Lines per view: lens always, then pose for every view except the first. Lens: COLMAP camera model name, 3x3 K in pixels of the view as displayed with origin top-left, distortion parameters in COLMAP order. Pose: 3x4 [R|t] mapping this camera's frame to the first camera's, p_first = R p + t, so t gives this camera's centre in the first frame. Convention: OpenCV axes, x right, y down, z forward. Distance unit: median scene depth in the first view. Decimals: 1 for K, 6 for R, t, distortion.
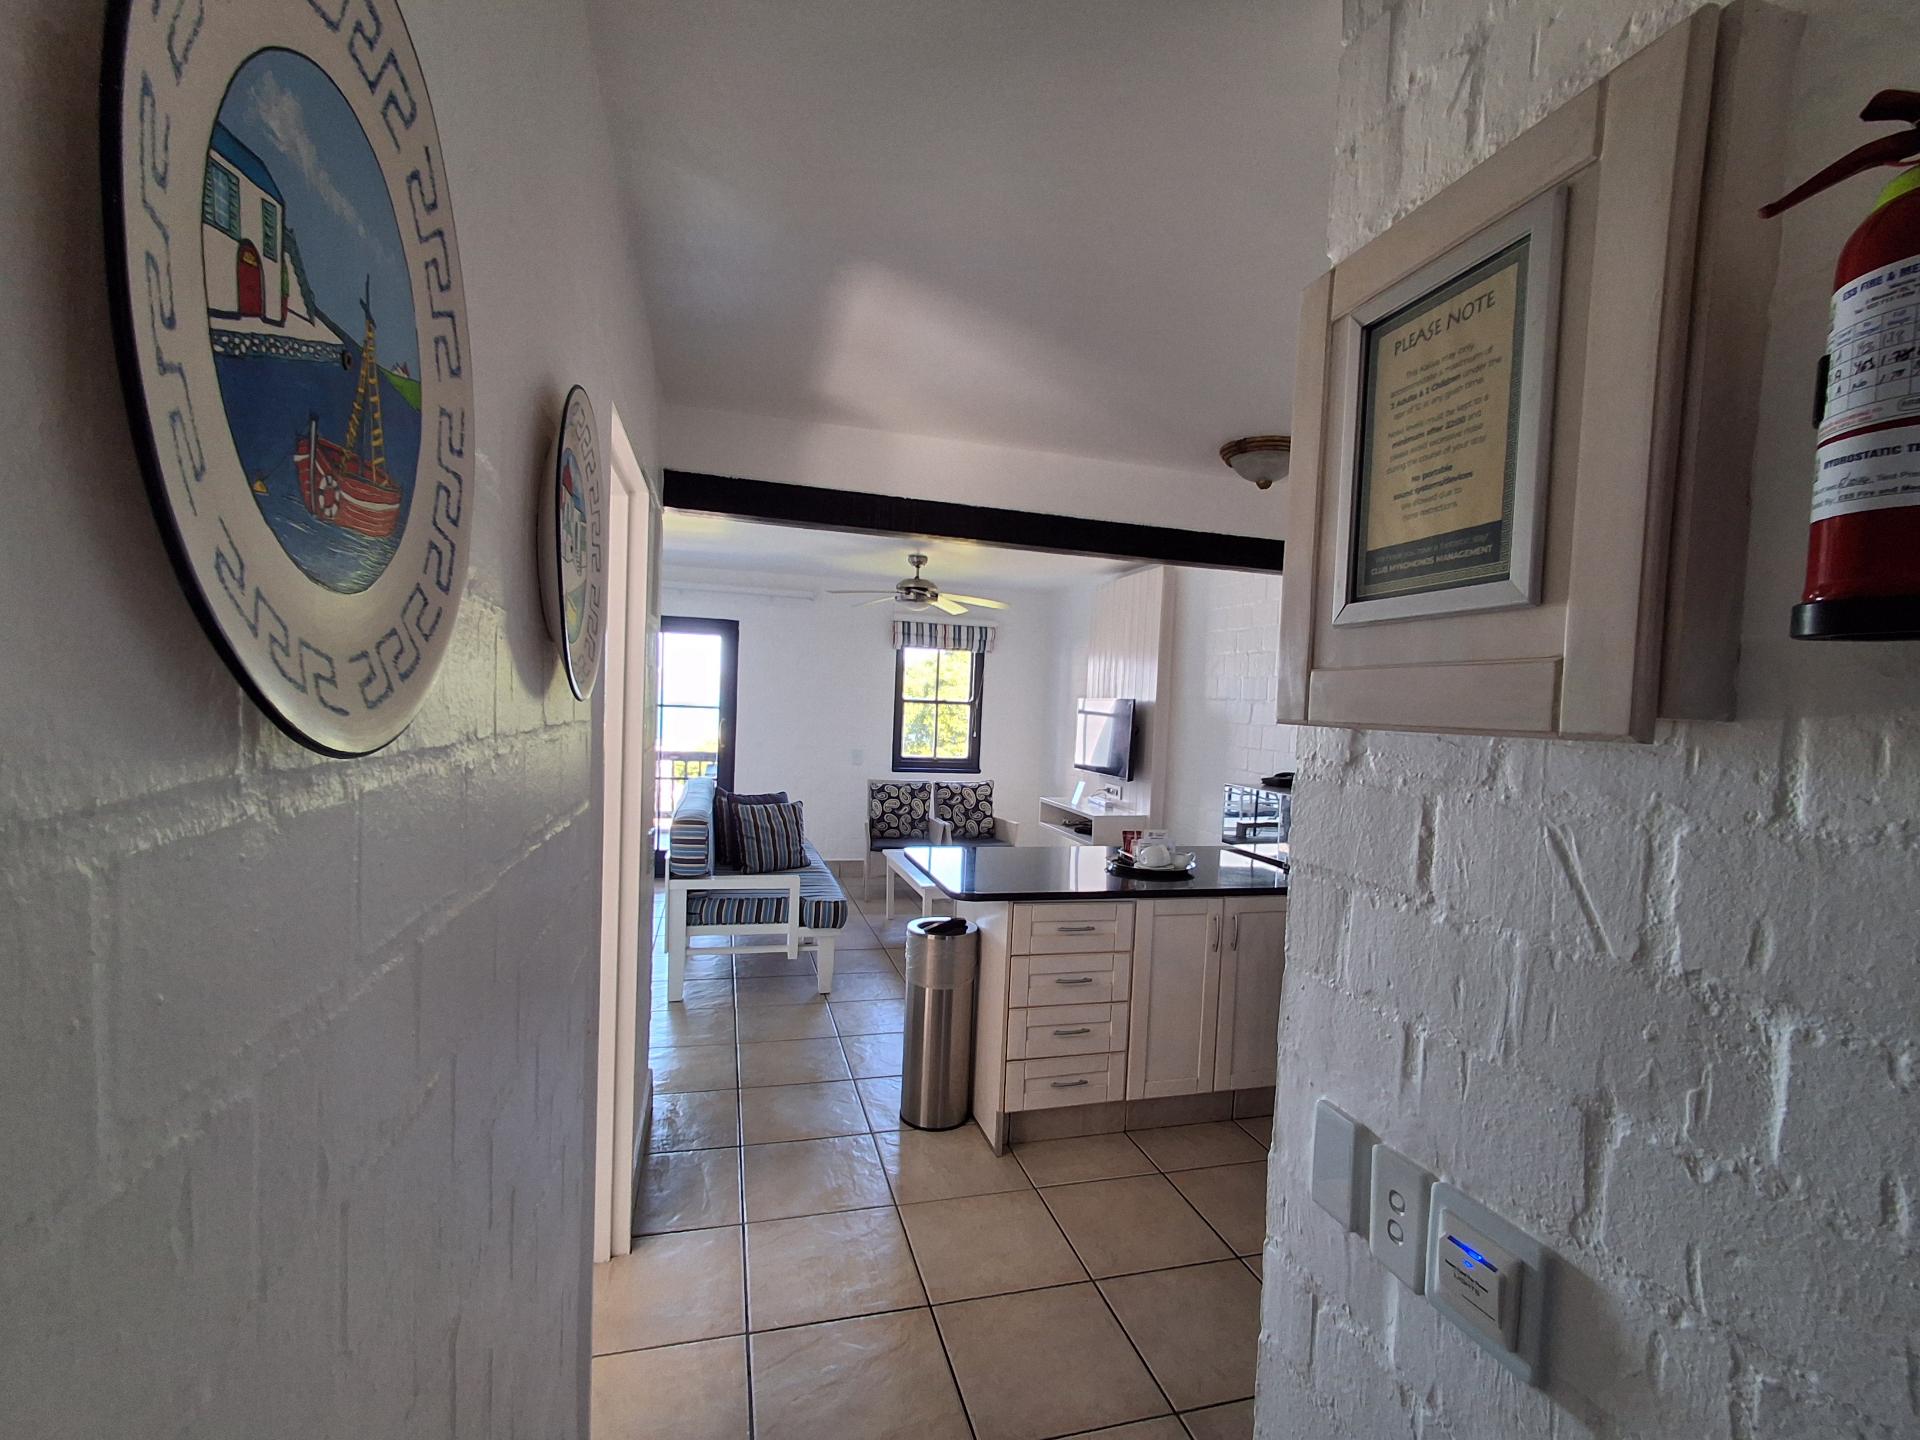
lens RADIAL K [[874.1, 0, 976.6], [0, 874.1, 741.5], [0, 0, 1]] dist [0.000569, -0.004081]
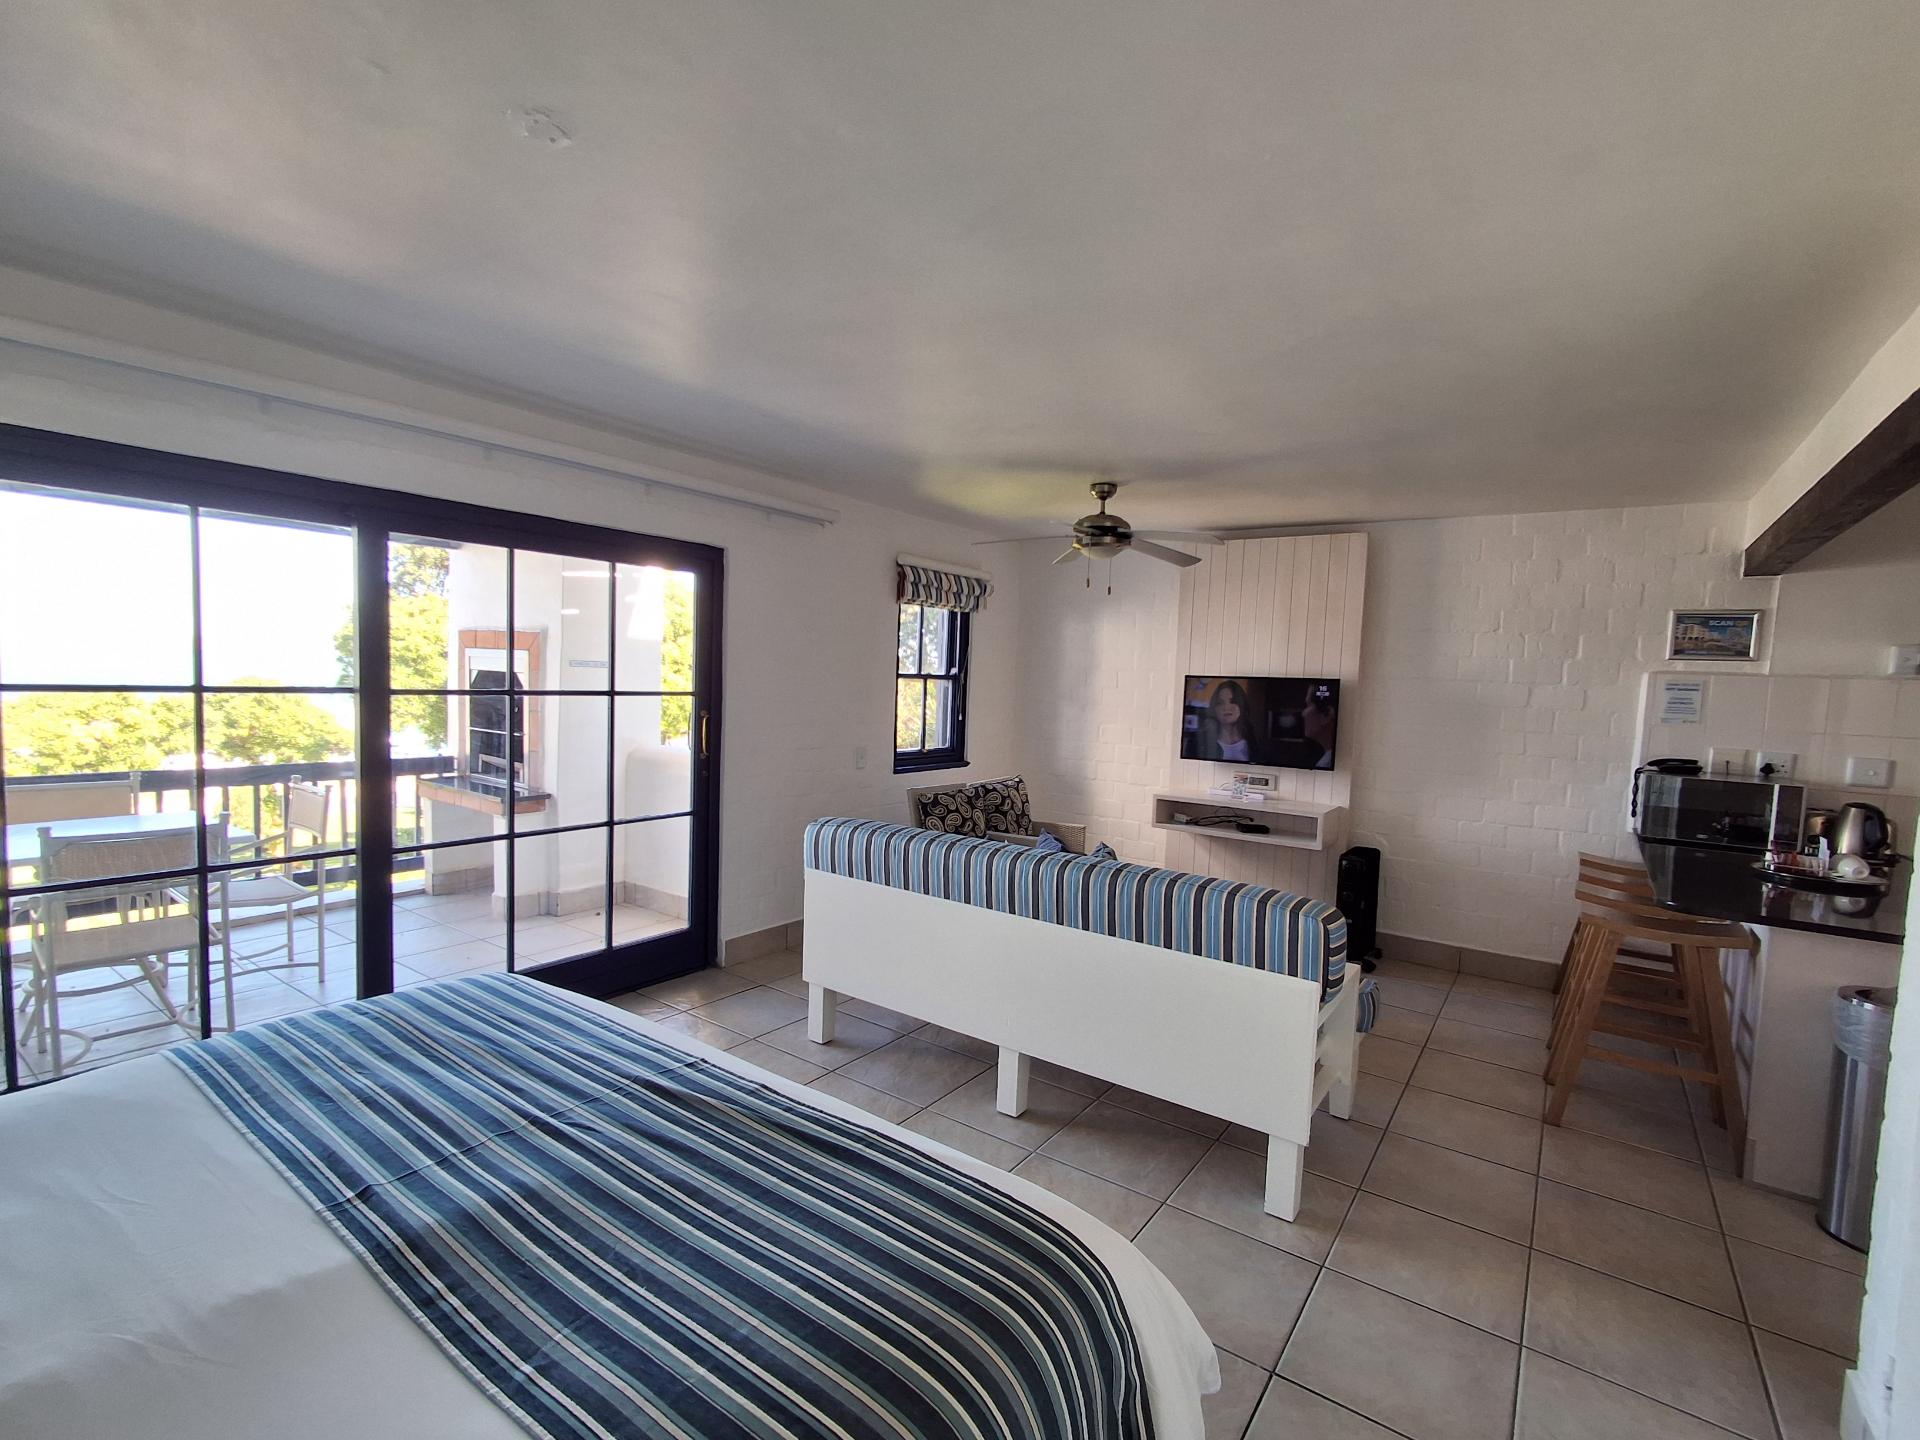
lens RADIAL K [[874.1, 0, 976.6], [0, 874.1, 741.5], [0, 0, 1]] dist [0.000569, -0.004081]
pose [[0.777683, -0.063095, 0.625483, -0.584335], [0.024553, 0.997240, 0.070068, -0.048793], [-0.628178, -0.039133, 0.777085, 0.465971]]
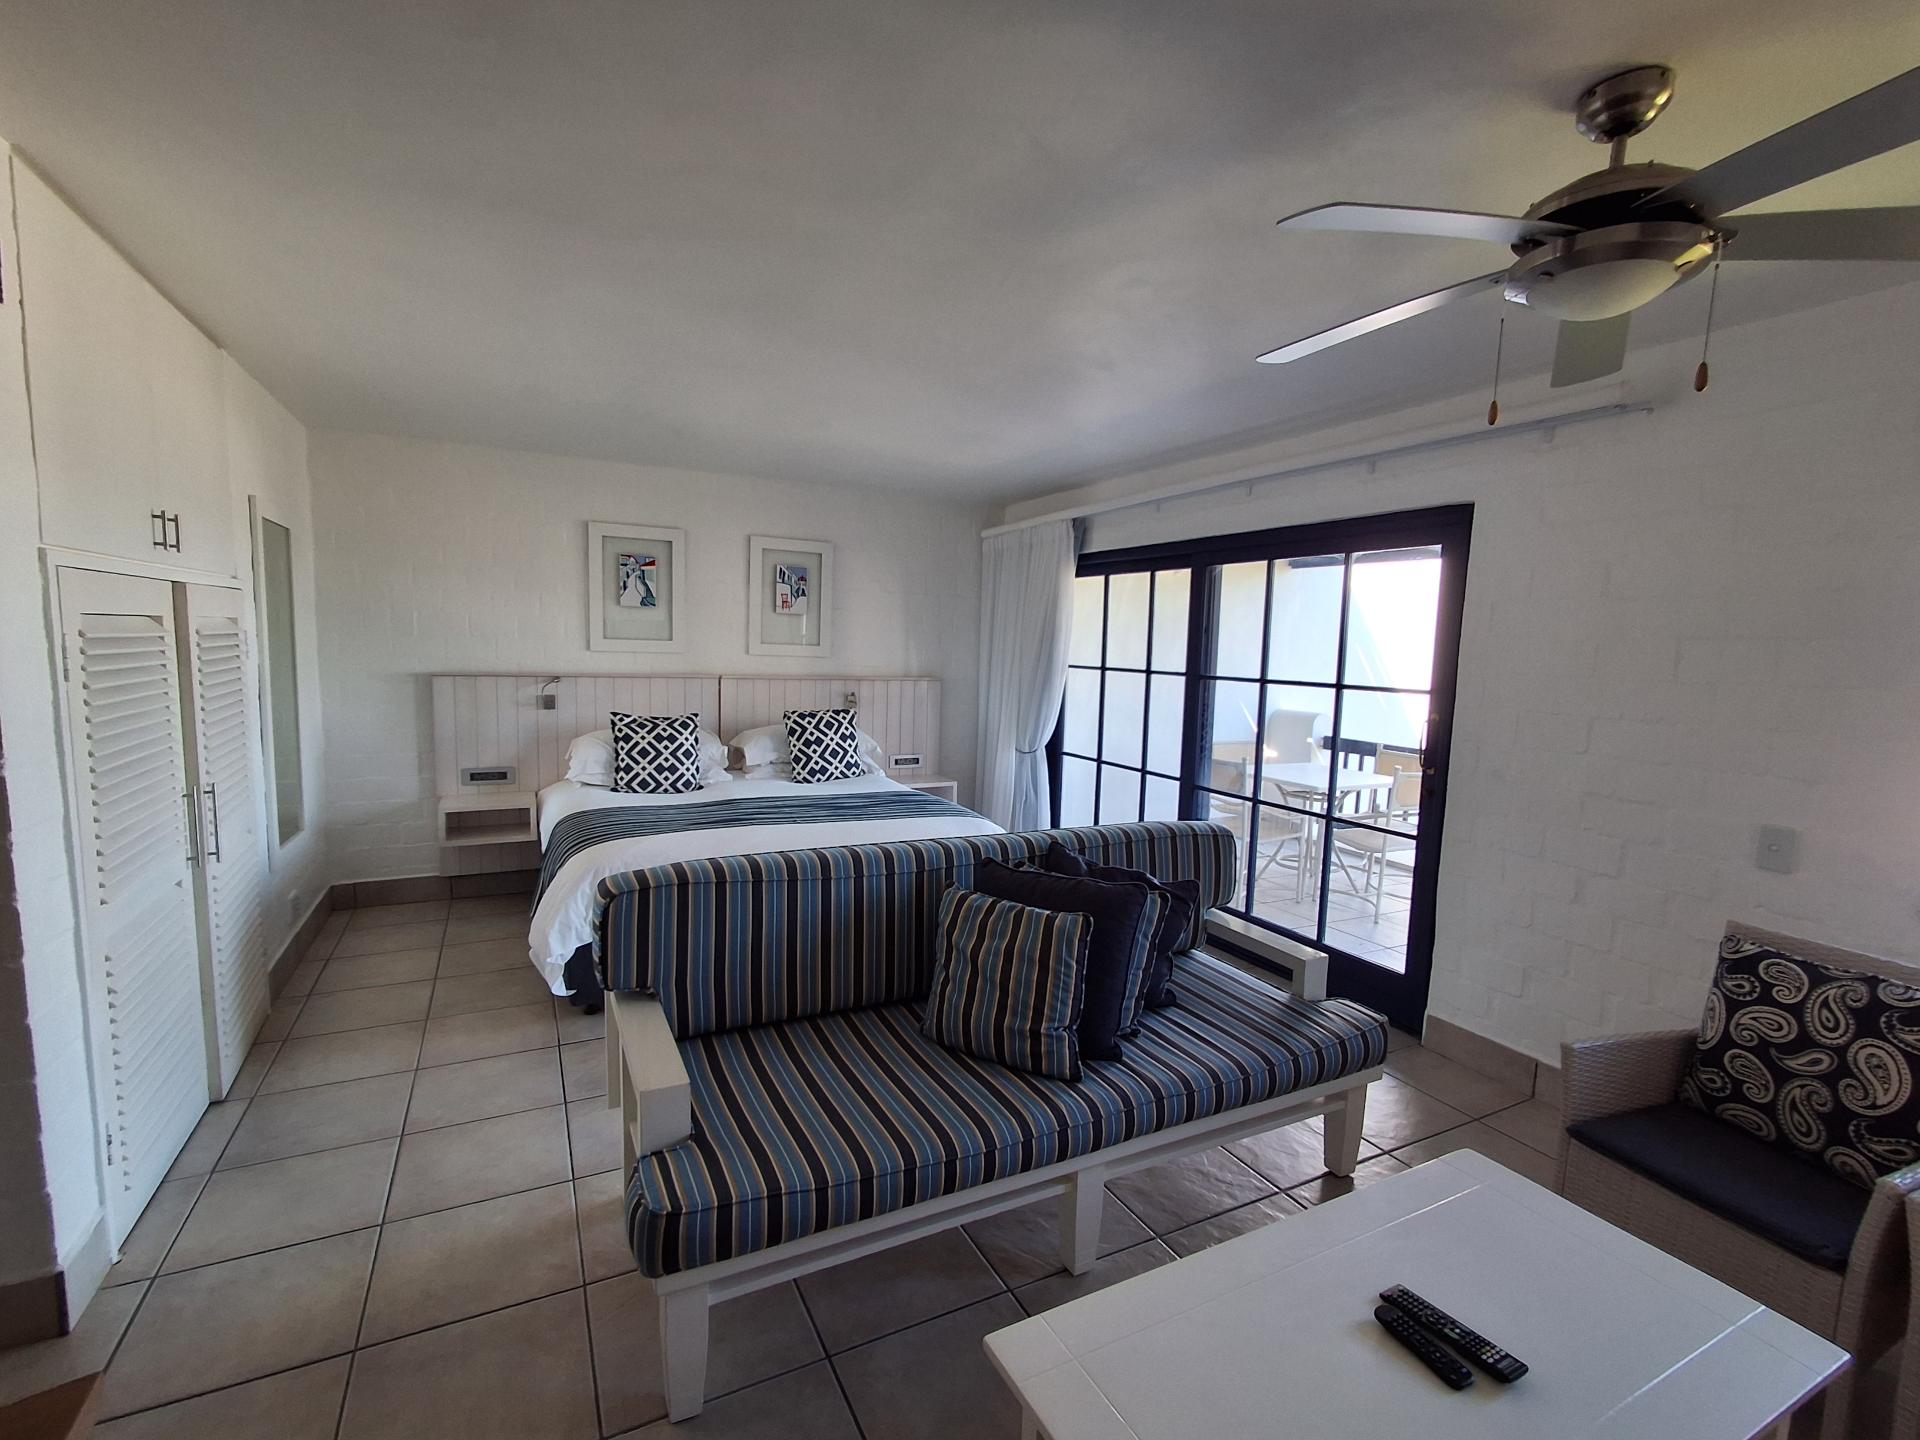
lens RADIAL K [[861.8, 0, 963.1], [0, 861.8, 738.9], [0, 0, 1]] dist [0.001067, 0.000304]
pose [[0.196384, 0.070633, -0.977980, 0.141840], [-0.065162, 0.996137, 0.058859, -0.026700], [0.978359, 0.052169, 0.200228, 0.733963]]
